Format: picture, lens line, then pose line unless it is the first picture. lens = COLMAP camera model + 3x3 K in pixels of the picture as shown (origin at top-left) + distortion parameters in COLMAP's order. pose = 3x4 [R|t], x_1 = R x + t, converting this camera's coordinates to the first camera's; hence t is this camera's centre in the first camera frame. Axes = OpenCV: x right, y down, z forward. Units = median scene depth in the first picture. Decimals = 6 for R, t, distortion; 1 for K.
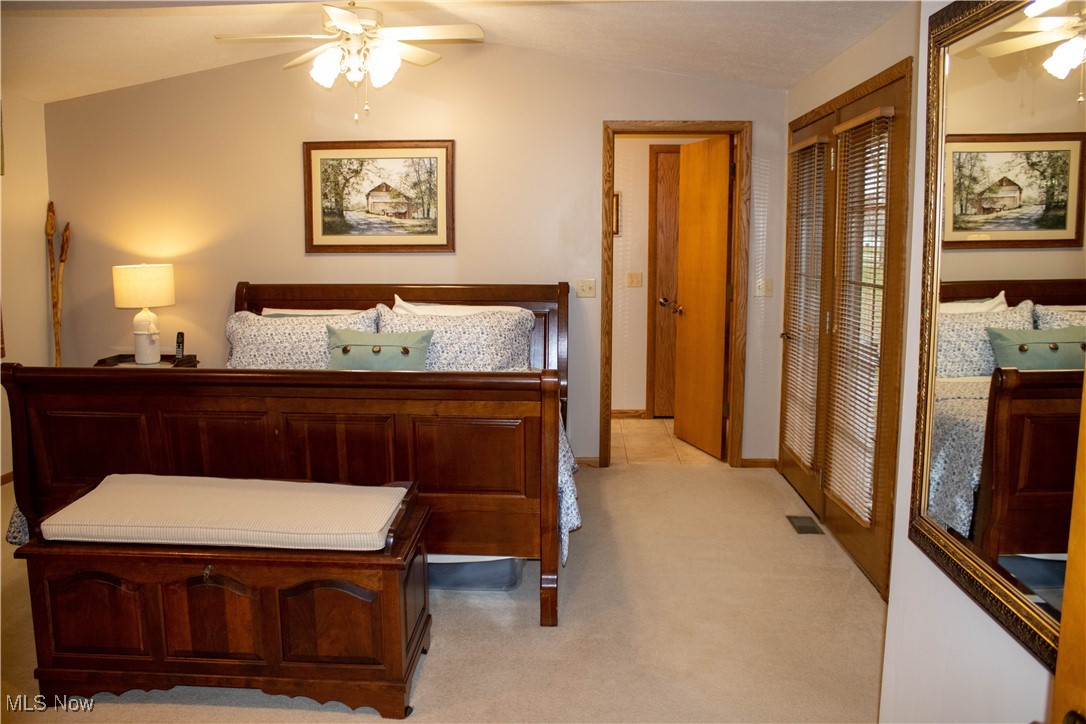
lens RADIAL K [[896.3, 0, 551.2], [0, 896.3, 365.4], [0, 0, 1]] dist [-0.162344, 0.130932]
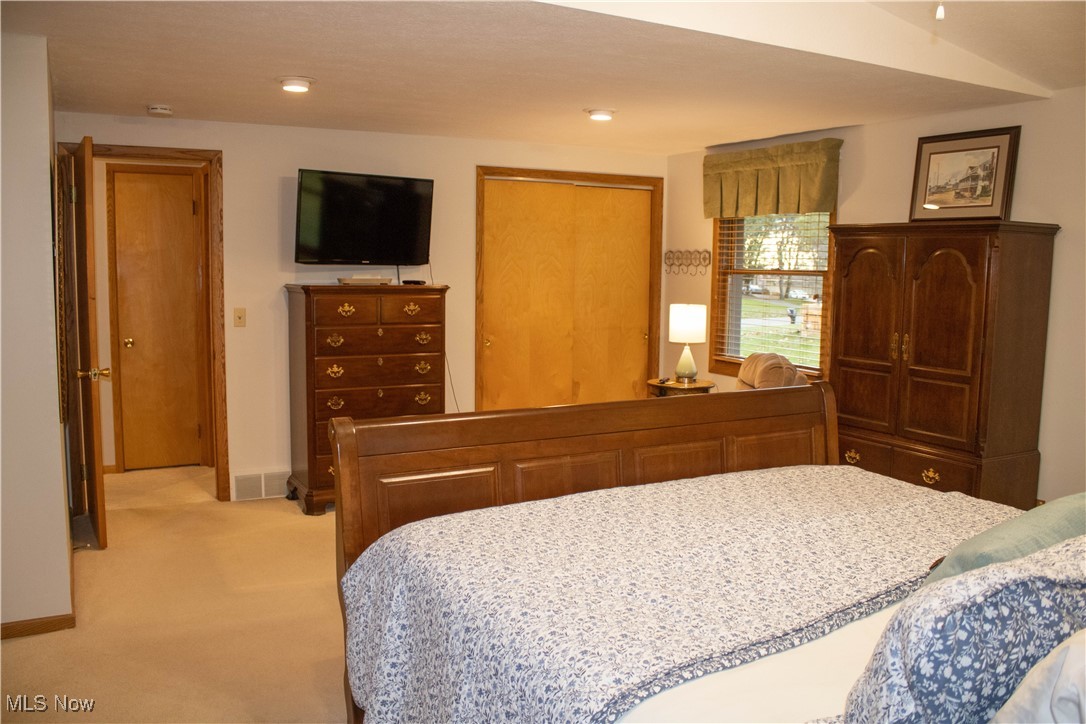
lens RADIAL K [[896.3, 0, 544.2], [0, 896.3, 363.2], [0, 0, 1]] dist [-0.162344, 0.130932]
pose [[-0.858846, 0.035040, -0.511034, 0.341949], [-0.089817, 0.971900, 0.217586, -0.437965], [0.504298, 0.232772, -0.831565, 3.015157]]
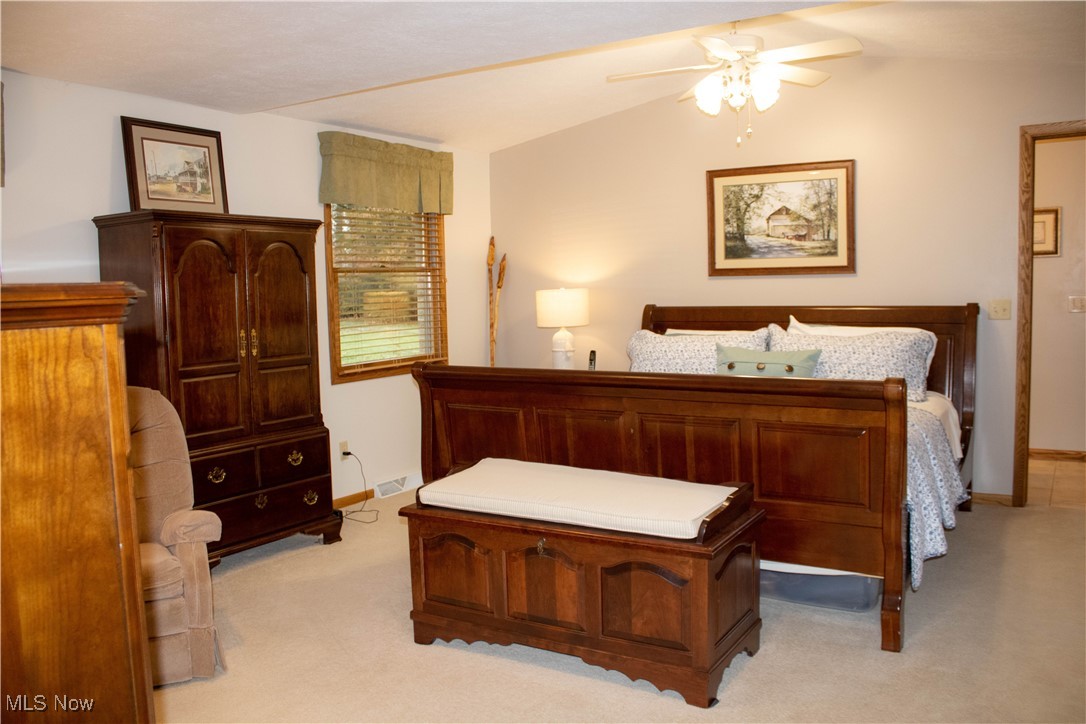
lens RADIAL K [[896.3, 0, 541.4], [0, 896.3, 358.7], [0, 0, 1]] dist [-0.162344, 0.130932]
pose [[0.869513, 0.014933, -0.493684, 0.124317], [-0.040372, 0.998347, -0.040907, 0.035640], [0.492257, 0.055500, 0.868679, -0.003450]]
